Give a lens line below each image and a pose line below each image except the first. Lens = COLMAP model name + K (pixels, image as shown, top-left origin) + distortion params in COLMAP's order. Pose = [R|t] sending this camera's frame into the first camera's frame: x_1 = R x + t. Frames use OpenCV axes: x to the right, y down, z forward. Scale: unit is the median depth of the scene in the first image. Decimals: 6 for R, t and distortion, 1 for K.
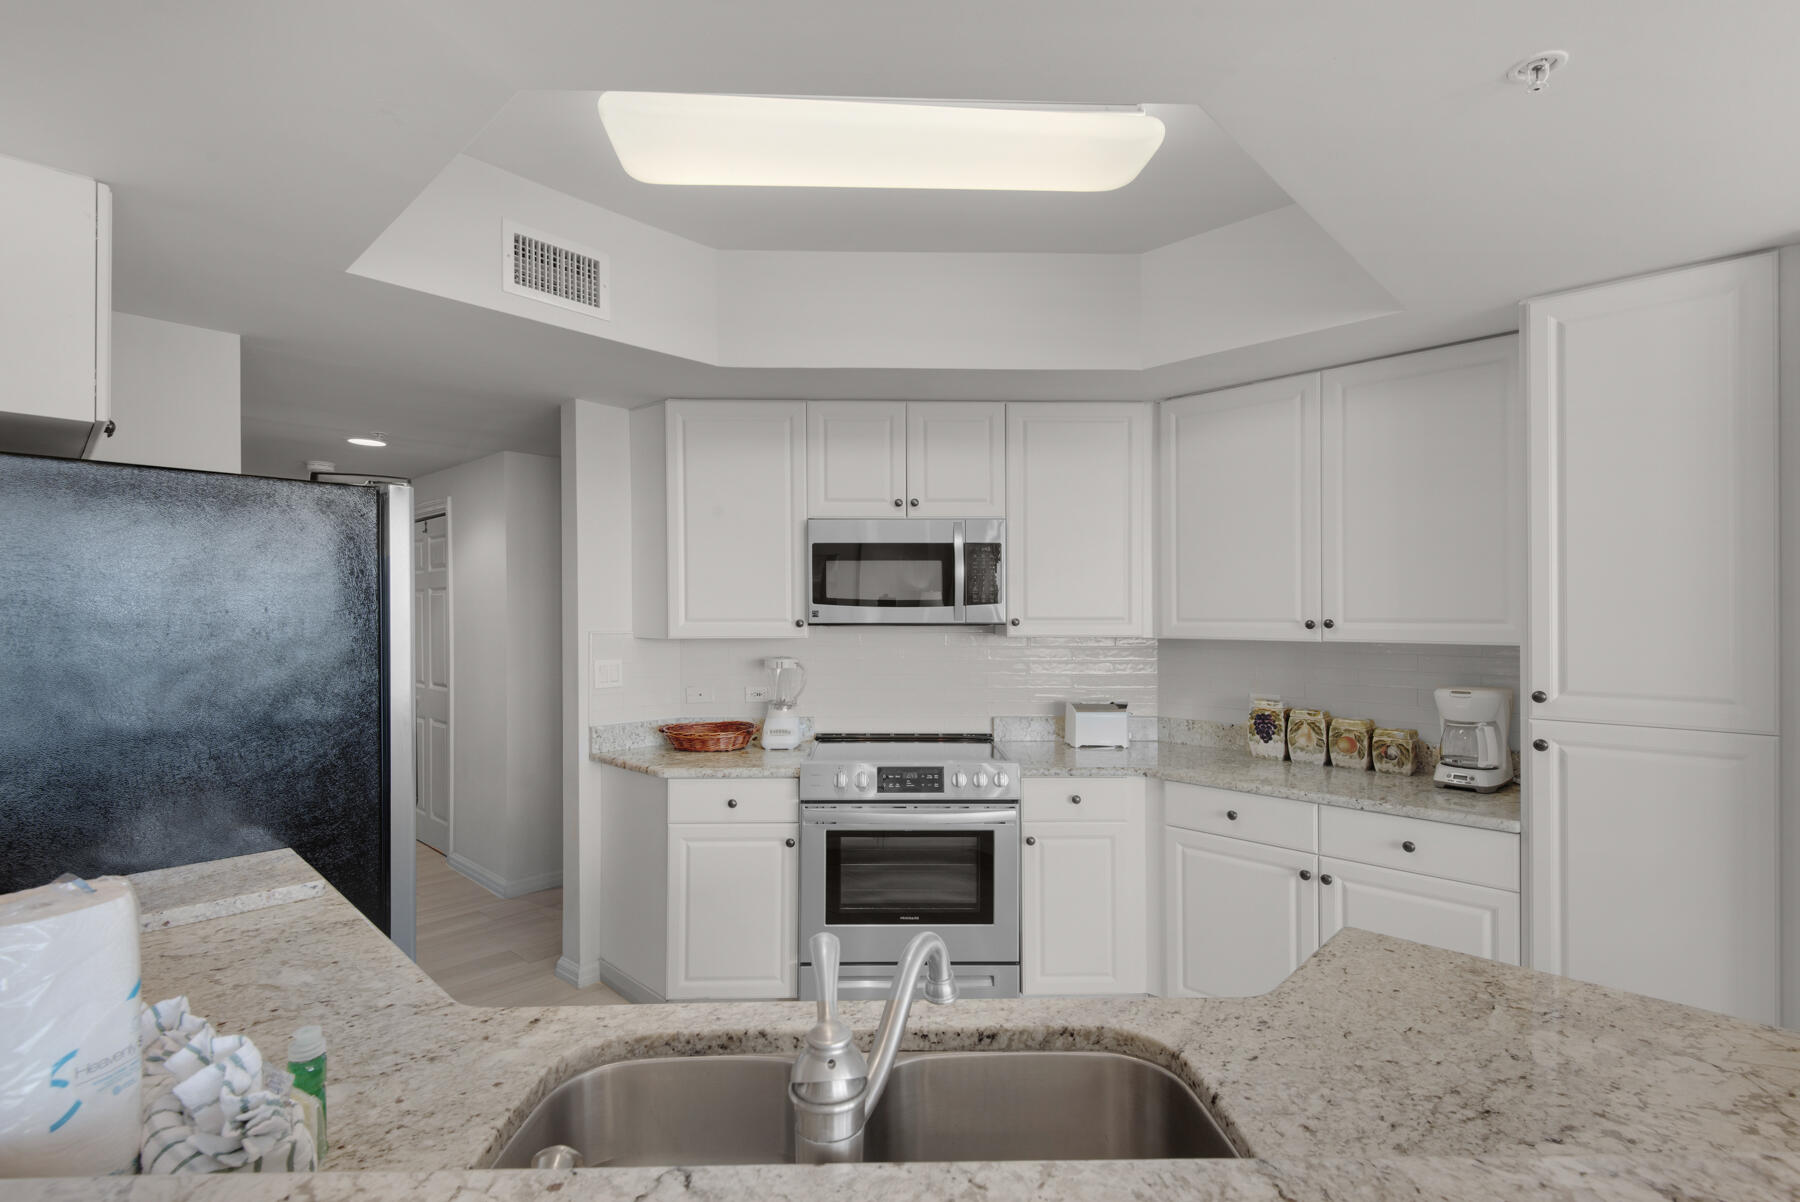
lens RADIAL K [[817.9, 0, 909.1], [0, 817.9, 616.0], [0, 0, 1]] dist [0.001688, -0.000489]
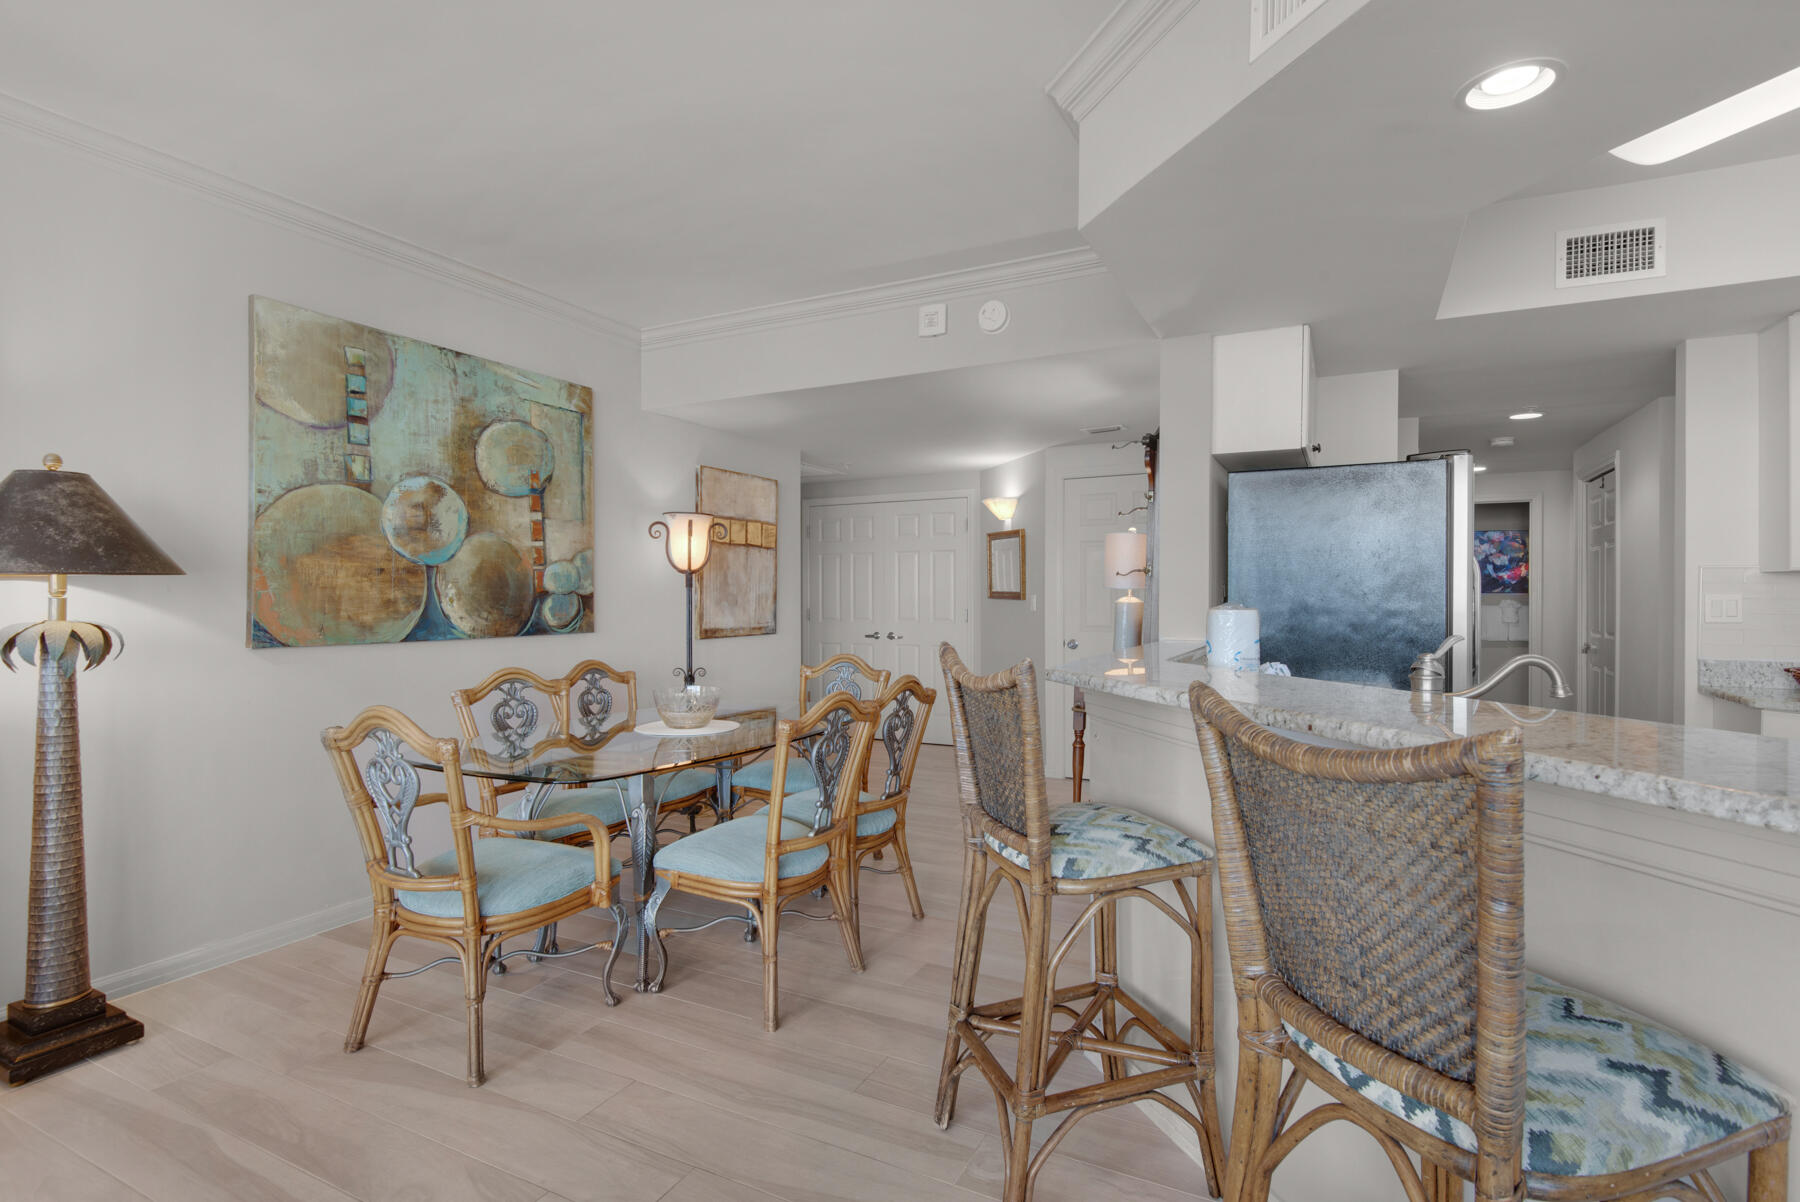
lens RADIAL K [[935.1, 0, 902.7], [0, 935.1, 605.9], [0, 0, 1]] dist [-0.003069, -0.000640]
pose [[0.280539, 0.008068, -0.959809, 0.605382], [-0.005151, 0.999963, 0.006900, 0.089980], [0.959829, 0.003009, 0.280570, -0.373674]]
